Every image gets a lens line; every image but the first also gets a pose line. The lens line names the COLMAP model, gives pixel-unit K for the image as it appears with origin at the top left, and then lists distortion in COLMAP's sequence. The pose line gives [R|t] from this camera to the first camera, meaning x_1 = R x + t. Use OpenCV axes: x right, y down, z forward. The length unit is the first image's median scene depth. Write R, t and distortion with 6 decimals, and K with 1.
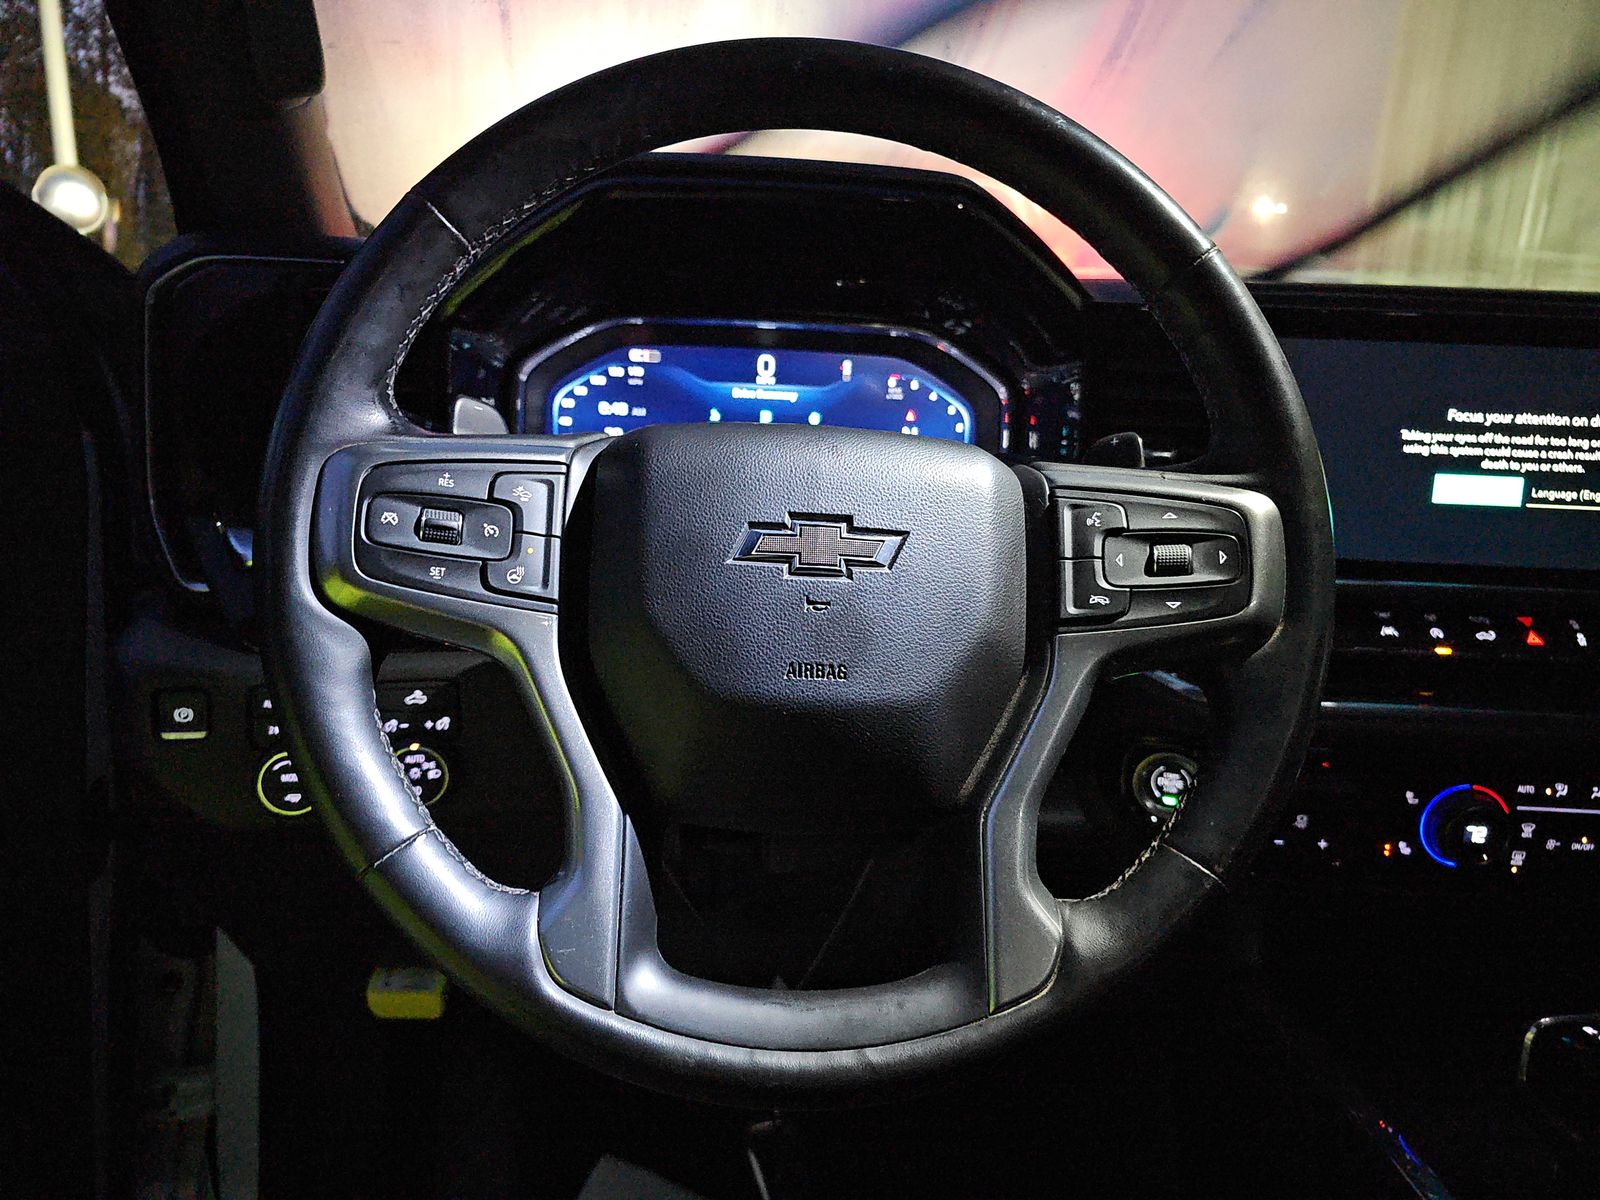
lens RADIAL K [[1087.1, 0, 800.0], [0, 1087.1, 600.0], [0, 0, 1]] dist [0.066253, -0.058299]
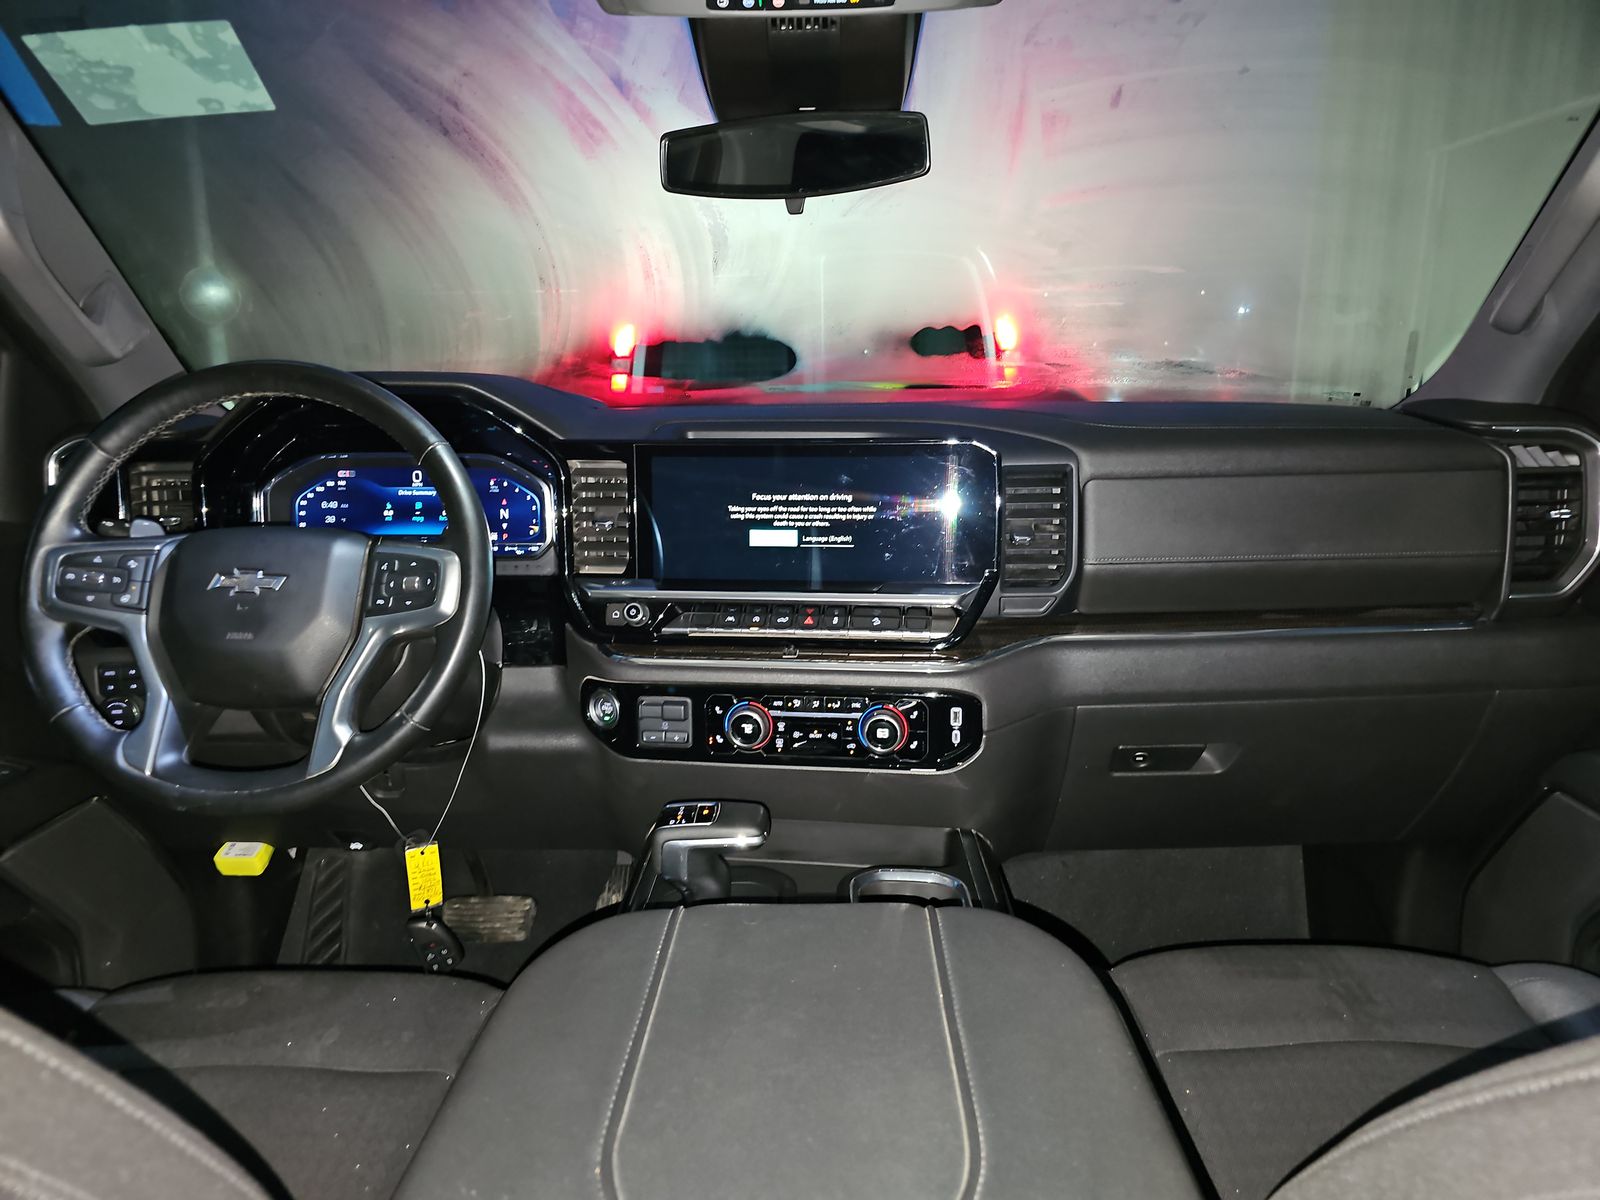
lens RADIAL K [[1087.1, 0, 800.0], [0, 1087.1, 600.0], [0, 0, 1]] dist [0.066253, -0.058299]
pose [[0.994818, -0.031466, -0.096682, 0.824463], [0.028471, 0.999076, -0.032203, 0.057370], [0.097606, 0.029284, 0.994794, -0.727490]]
